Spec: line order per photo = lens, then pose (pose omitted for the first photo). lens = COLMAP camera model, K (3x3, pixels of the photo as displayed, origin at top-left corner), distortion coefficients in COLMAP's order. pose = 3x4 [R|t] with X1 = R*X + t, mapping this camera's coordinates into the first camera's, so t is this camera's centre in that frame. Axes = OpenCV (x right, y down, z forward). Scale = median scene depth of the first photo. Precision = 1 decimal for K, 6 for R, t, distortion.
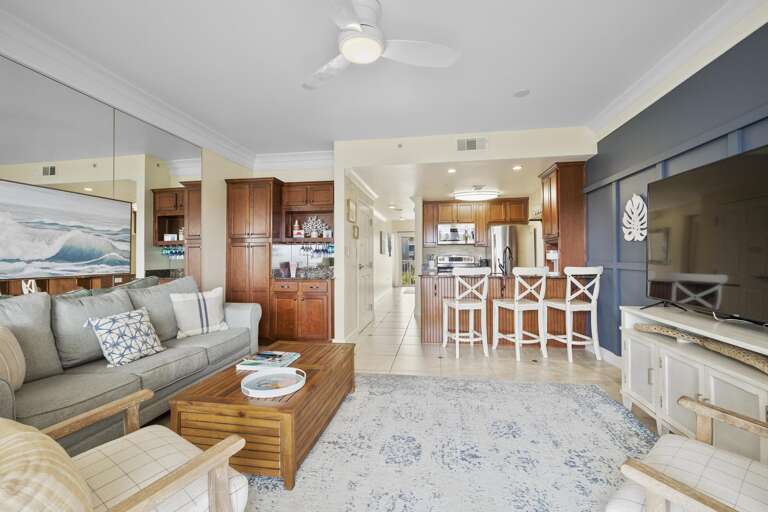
lens RADIAL K [[328.2, 0, 380.2], [0, 328.2, 256.1], [0, 0, 1]] dist [0.002205, 0.000096]
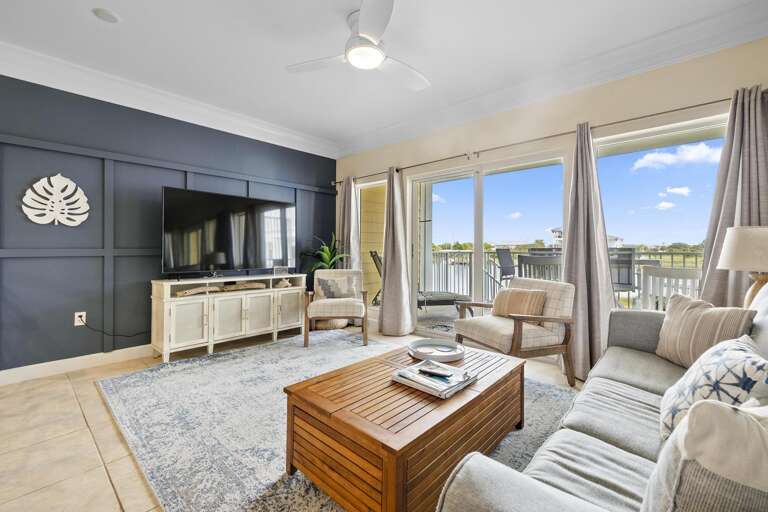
lens RADIAL K [[328.2, 0, 379.3], [0, 328.2, 245.1], [0, 0, 1]] dist [0.002205, 0.000096]
pose [[-0.840741, 0.000548, 0.541438, -0.501113], [-0.003656, 0.999971, -0.006690, 0.014132], [-0.541426, -0.007604, -0.840714, 1.319044]]
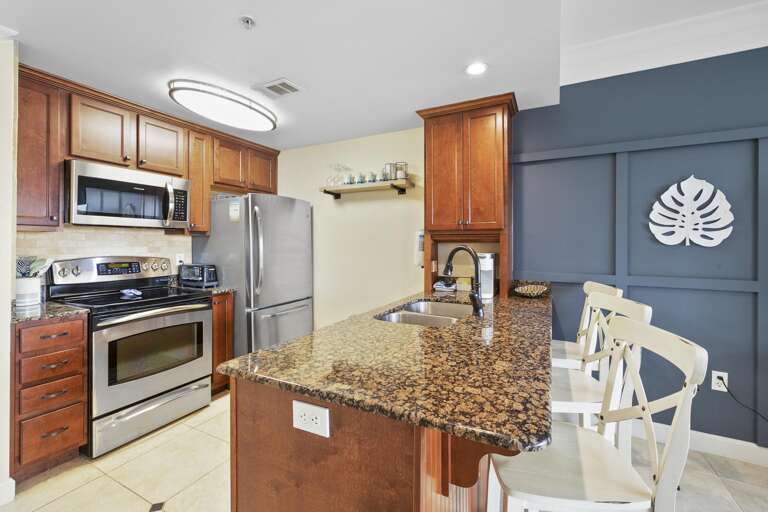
lens RADIAL K [[328.2, 0, 385.7], [0, 328.2, 248.4], [0, 0, 1]] dist [0.002205, 0.000096]
pose [[0.288567, 0.001669, 0.957458, -0.060367], [-0.010714, 0.999942, 0.001486, -0.035421], [-0.957400, -0.010686, 0.288568, 1.440172]]
